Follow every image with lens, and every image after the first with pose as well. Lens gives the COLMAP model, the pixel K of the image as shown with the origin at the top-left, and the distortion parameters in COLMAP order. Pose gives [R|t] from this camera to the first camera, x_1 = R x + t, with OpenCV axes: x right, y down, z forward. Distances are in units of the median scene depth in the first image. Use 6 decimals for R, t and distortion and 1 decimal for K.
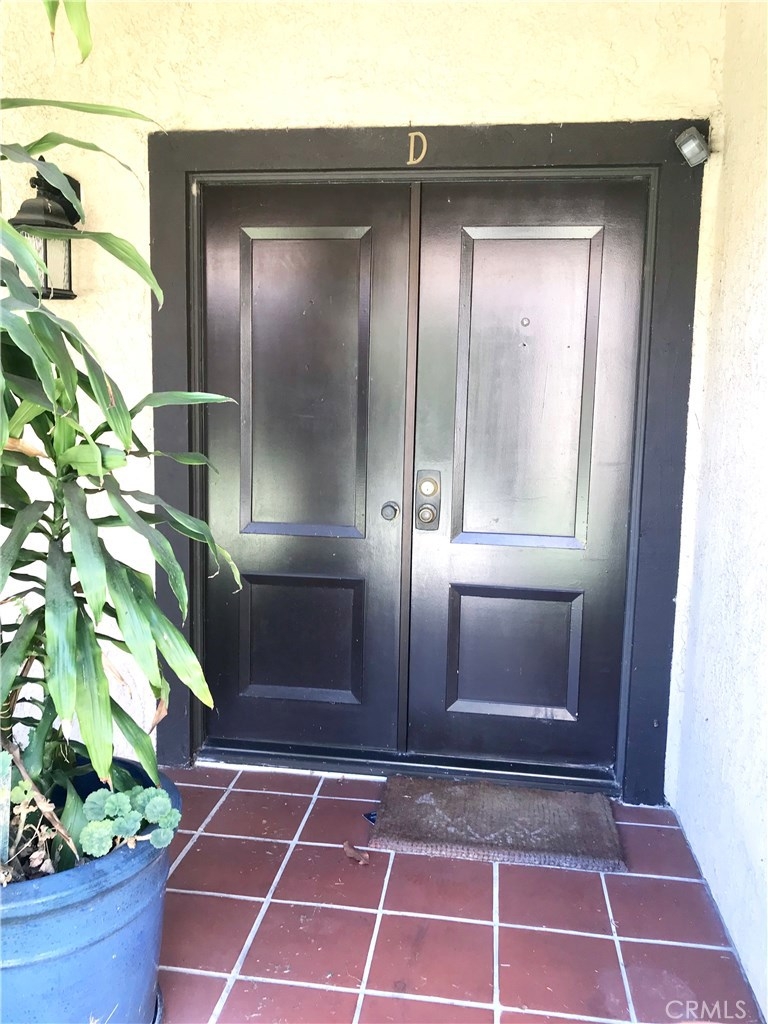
lens RADIAL K [[843.2, 0, 384.0], [0, 843.2, 510.4], [0, 0, 1]] dist [0.011730, -0.009213]
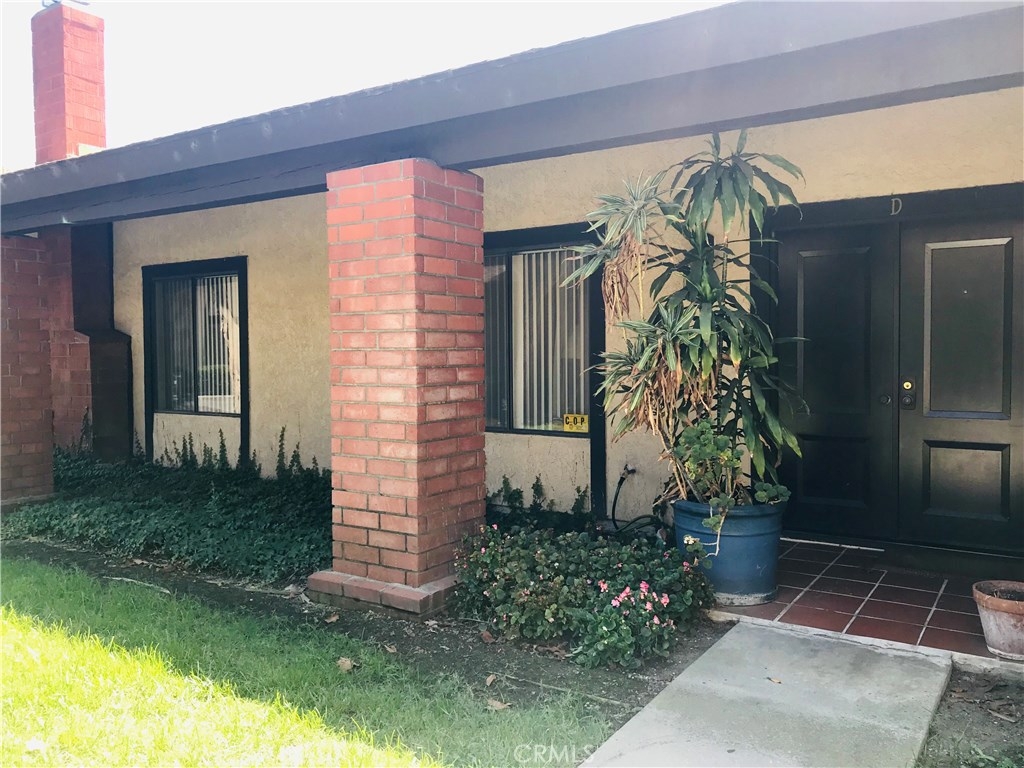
lens RADIAL K [[843.2, 0, 514.4], [0, 843.2, 382.4], [0, 0, 1]] dist [0.011730, -0.009213]
pose [[0.905851, -0.013740, -0.423374, 0.060310], [-0.023584, 0.996288, -0.082793, 0.146989], [0.422940, 0.084983, 0.902164, -1.056119]]
